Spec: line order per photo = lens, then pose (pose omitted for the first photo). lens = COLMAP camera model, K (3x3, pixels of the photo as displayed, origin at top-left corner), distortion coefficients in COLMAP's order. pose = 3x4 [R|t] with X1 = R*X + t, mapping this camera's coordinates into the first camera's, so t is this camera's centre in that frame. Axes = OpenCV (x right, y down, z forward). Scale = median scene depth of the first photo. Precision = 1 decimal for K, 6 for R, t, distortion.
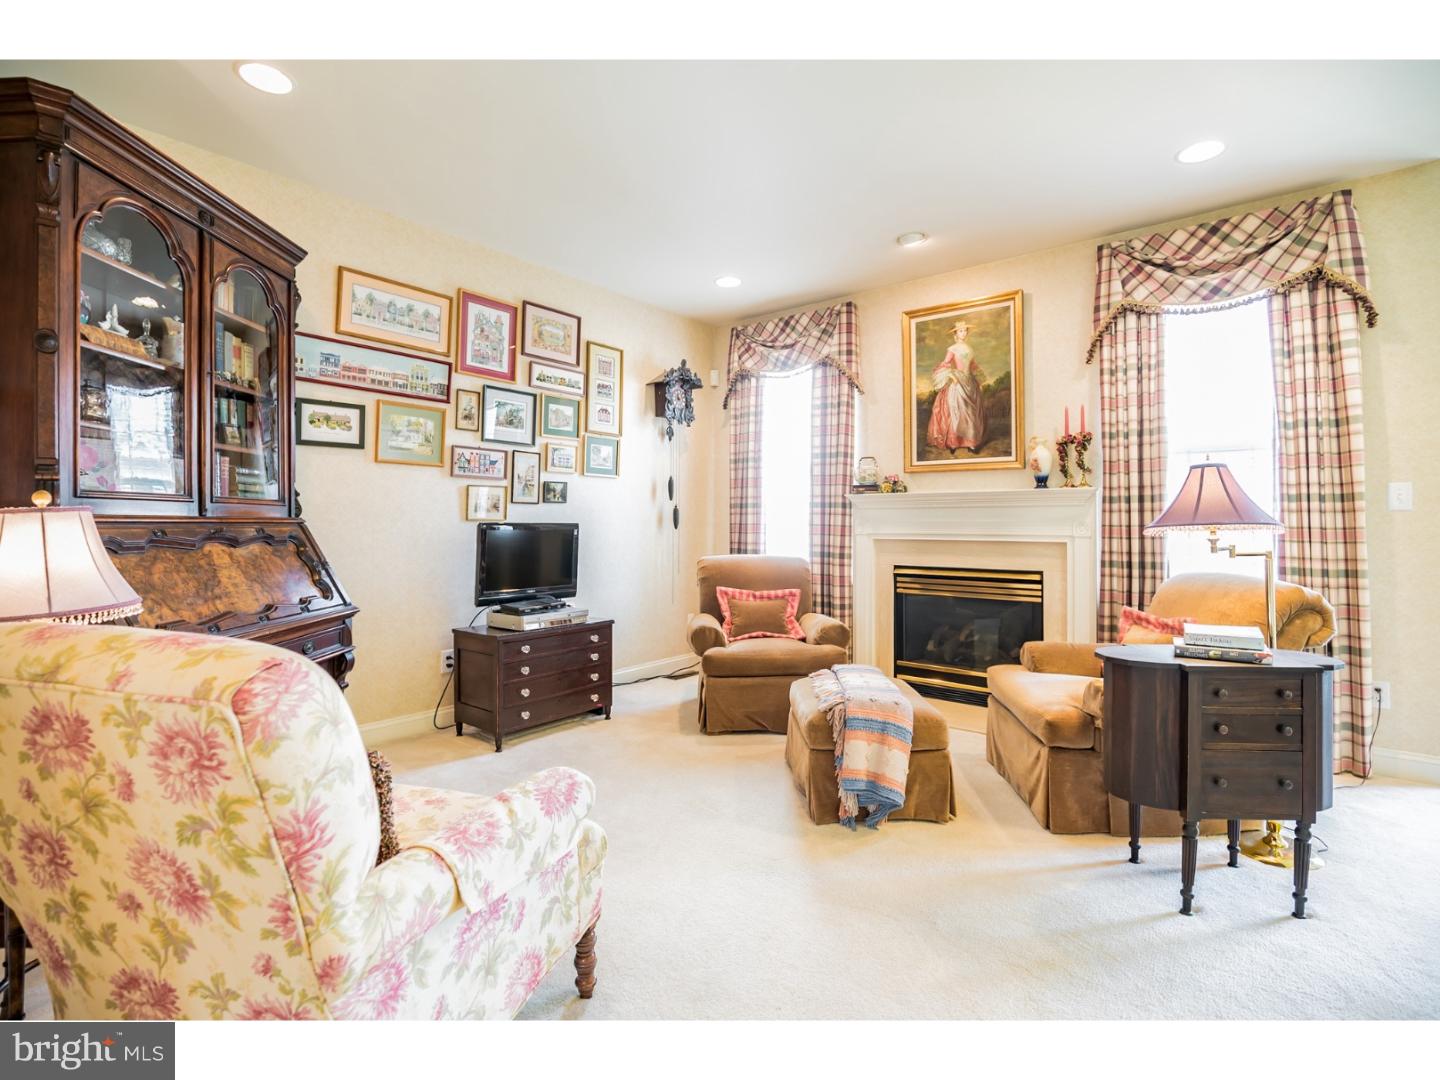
lens RADIAL K [[672.2, 0, 717.3], [0, 672.2, 507.4], [0, 0, 1]] dist [-0.018530, 0.000553]
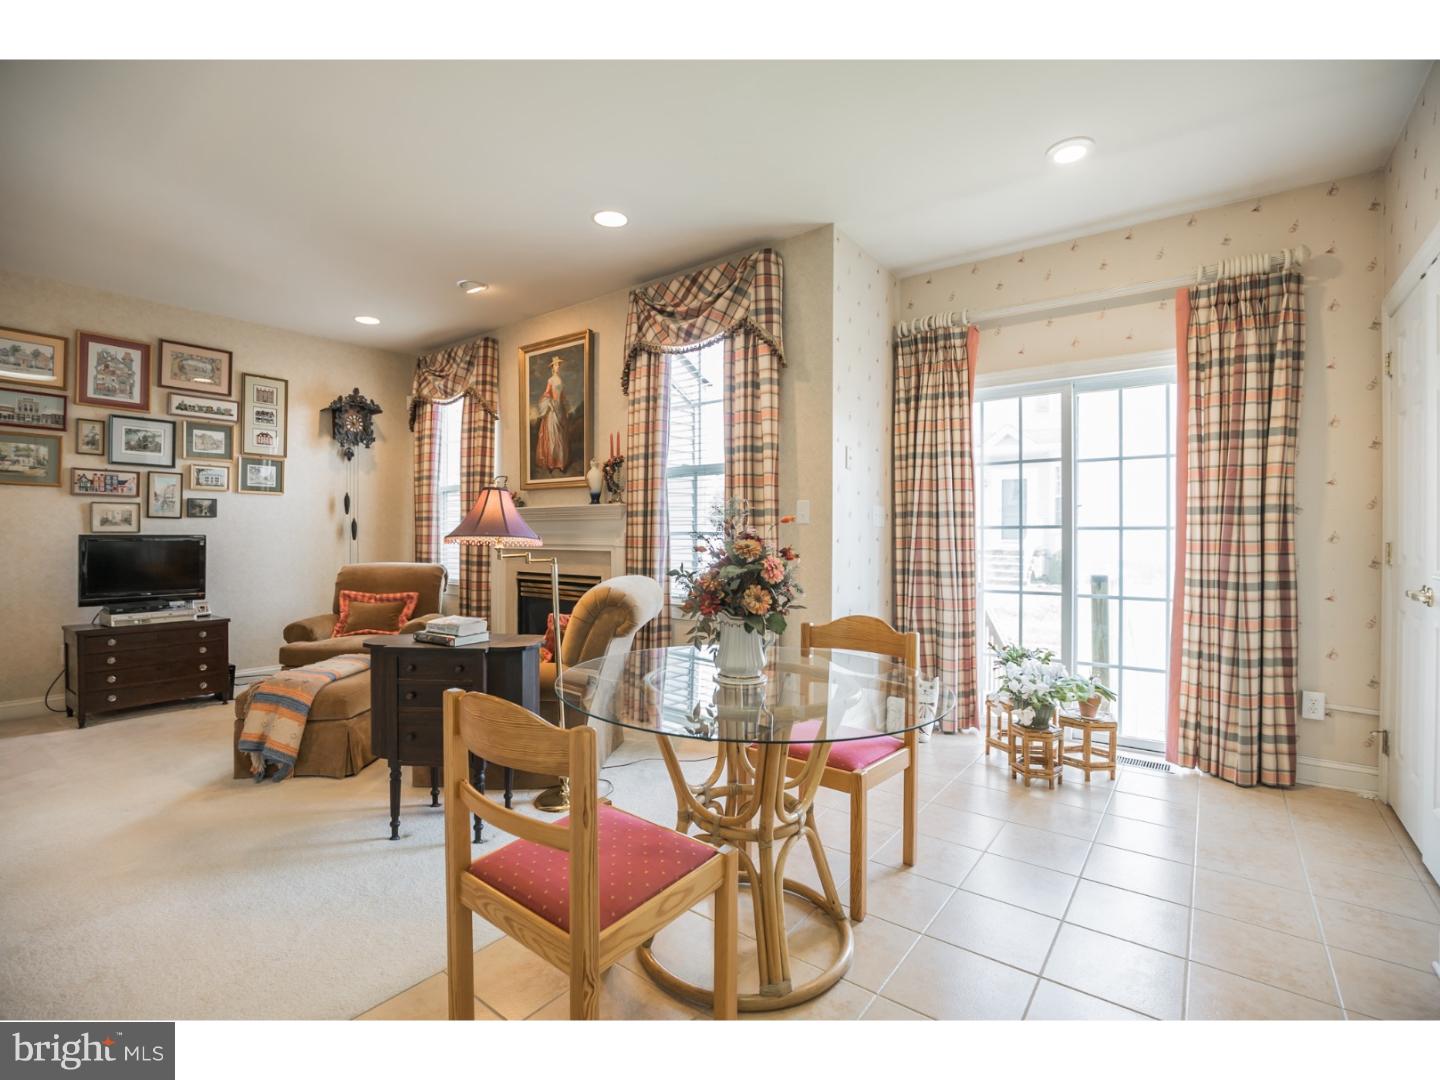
lens RADIAL K [[662.1, 0, 681.4], [0, 662.1, 529.6], [0, 0, 1]] dist [-0.001572, 0.000555]
pose [[0.999995, -0.001023, 0.002845, 0.613424], [0.000970, 0.999828, 0.018505, -0.006066], [-0.002863, -0.018502, 0.999825, -0.133120]]
